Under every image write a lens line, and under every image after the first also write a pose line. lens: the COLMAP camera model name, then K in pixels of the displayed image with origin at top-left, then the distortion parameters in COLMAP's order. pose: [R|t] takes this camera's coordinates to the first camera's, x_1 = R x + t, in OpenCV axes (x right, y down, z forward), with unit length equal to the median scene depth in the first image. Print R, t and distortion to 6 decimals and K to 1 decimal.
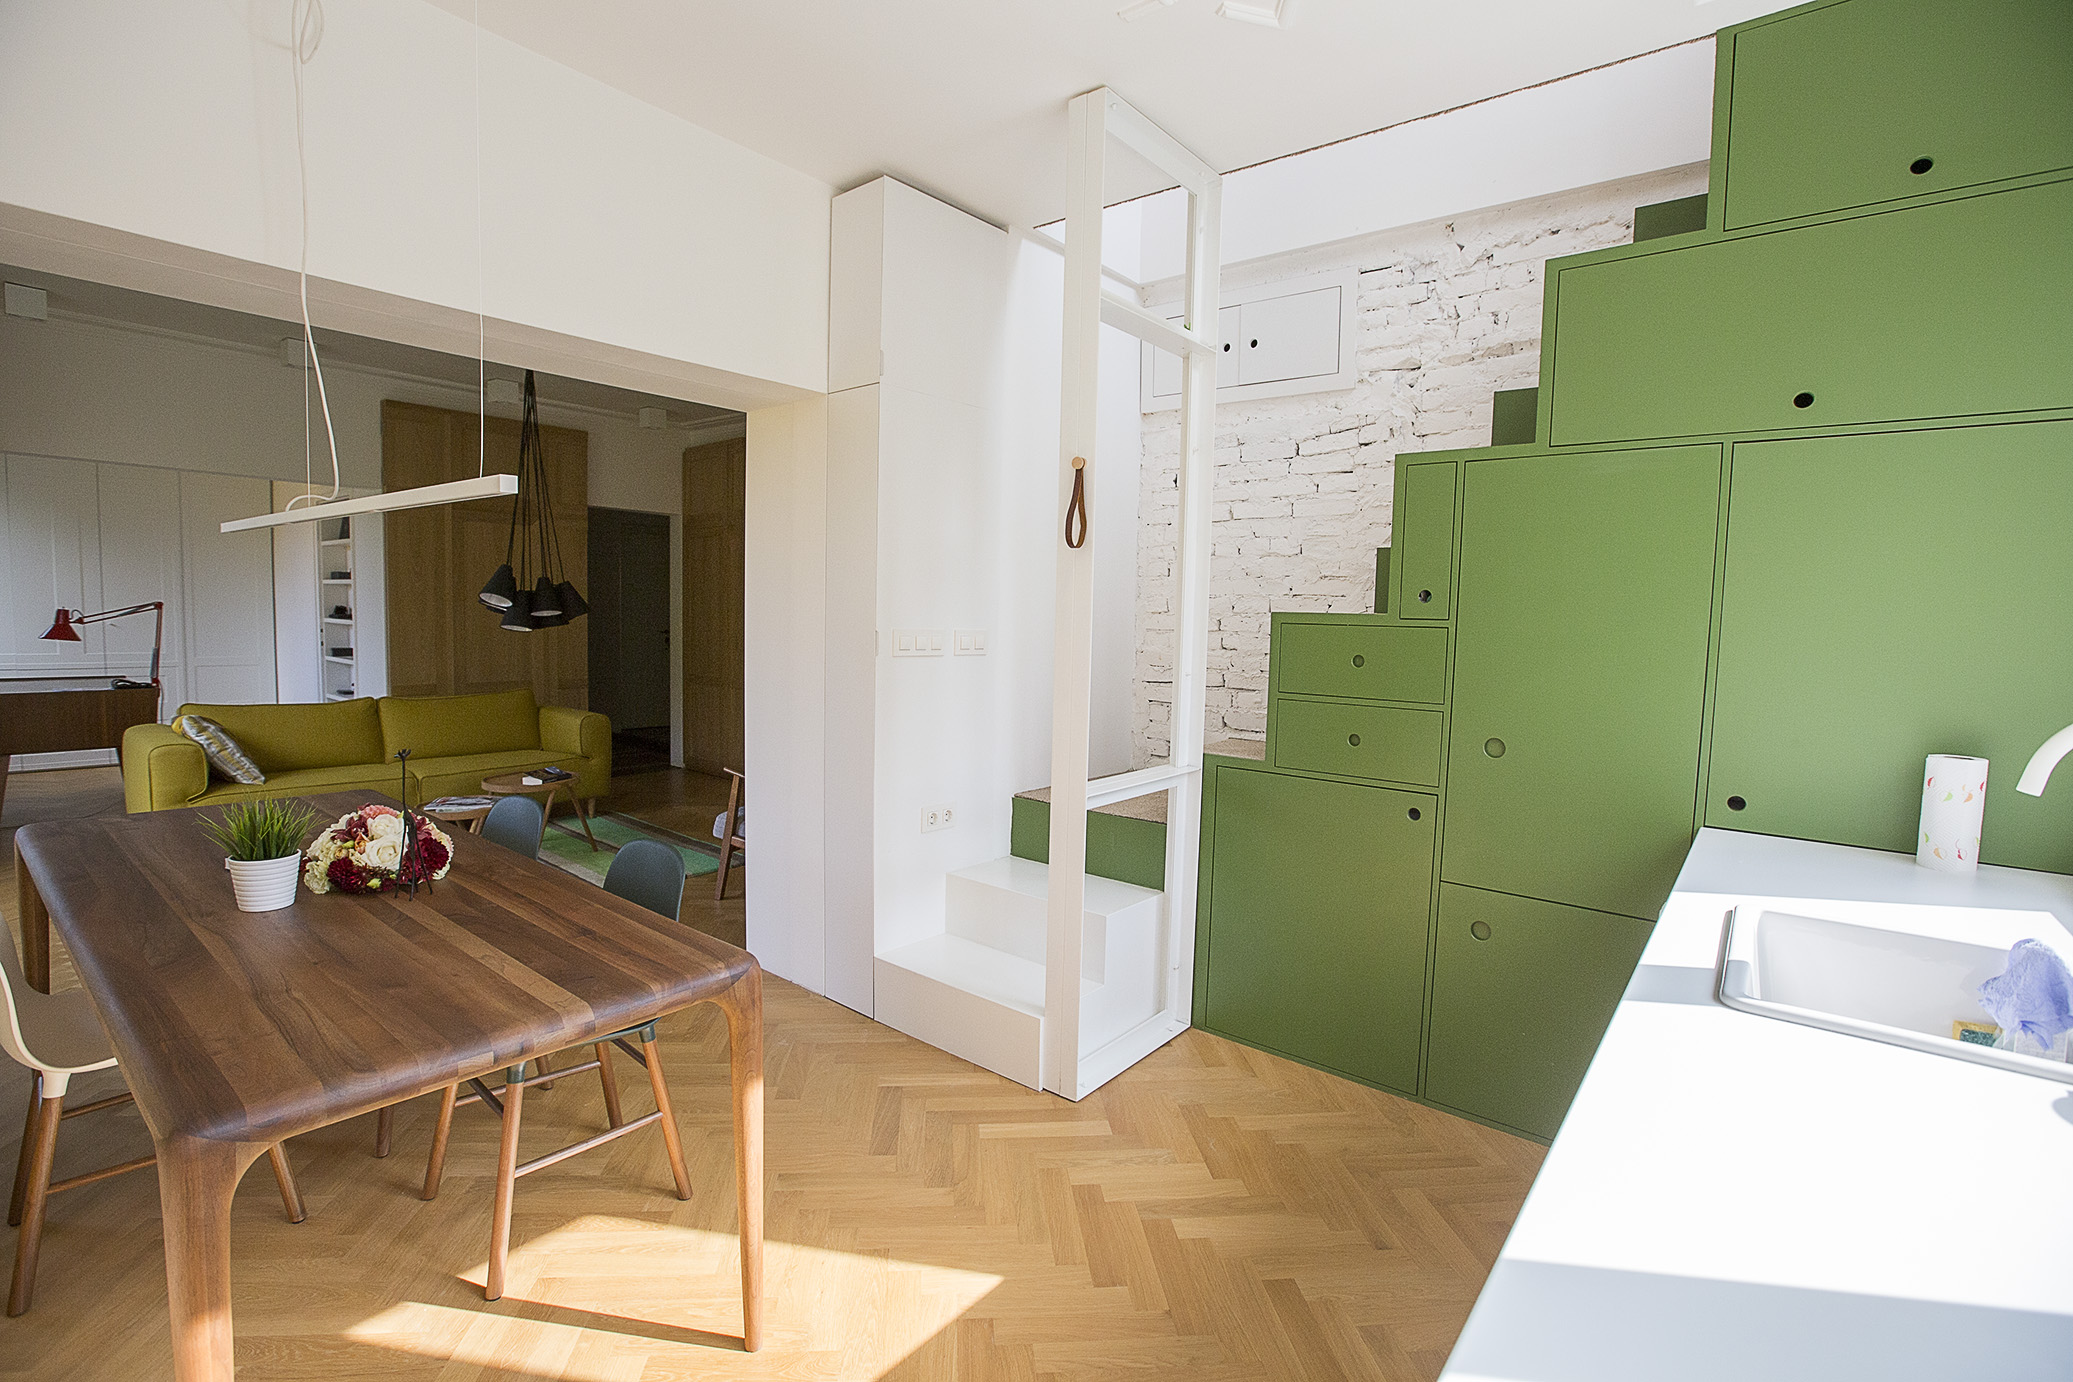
lens RADIAL K [[963.4, 0, 1036.5], [0, 963.4, 691.0], [0, 0, 1]] dist [-0.002272, 0.000407]
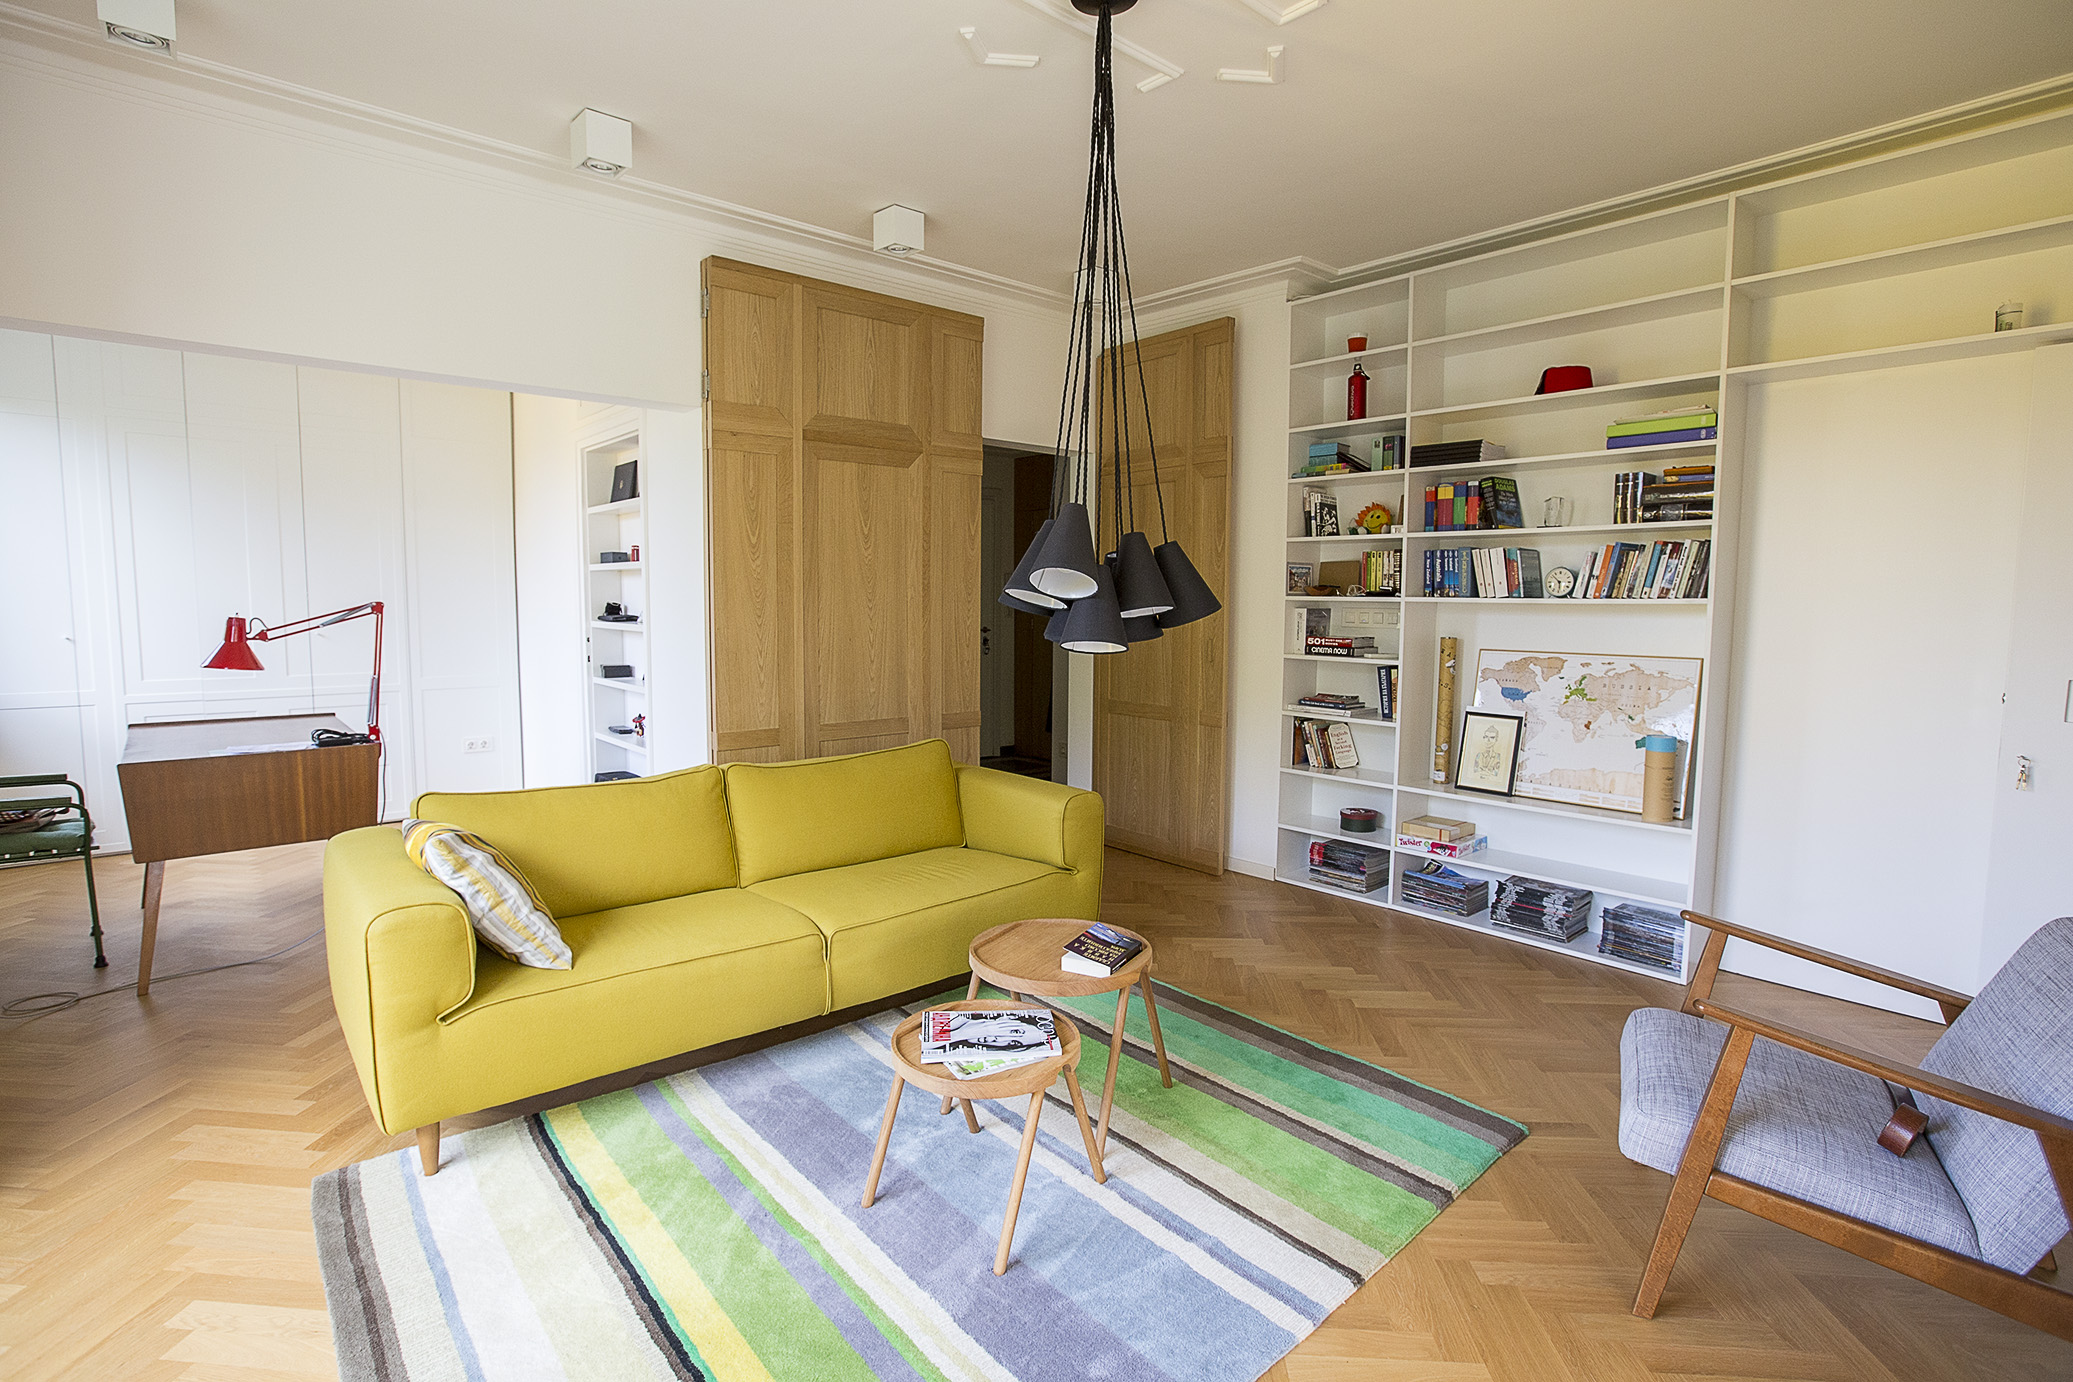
lens RADIAL K [[984.5, 0, 1036.5], [0, 984.5, 691.0], [0, 0, 1]] dist [-0.029965, -0.000057]
pose [[0.989856, -0.003605, -0.142026, -0.435507], [0.005084, 0.999937, 0.010051, -0.042305], [0.141980, -0.010671, 0.989812, 0.474909]]
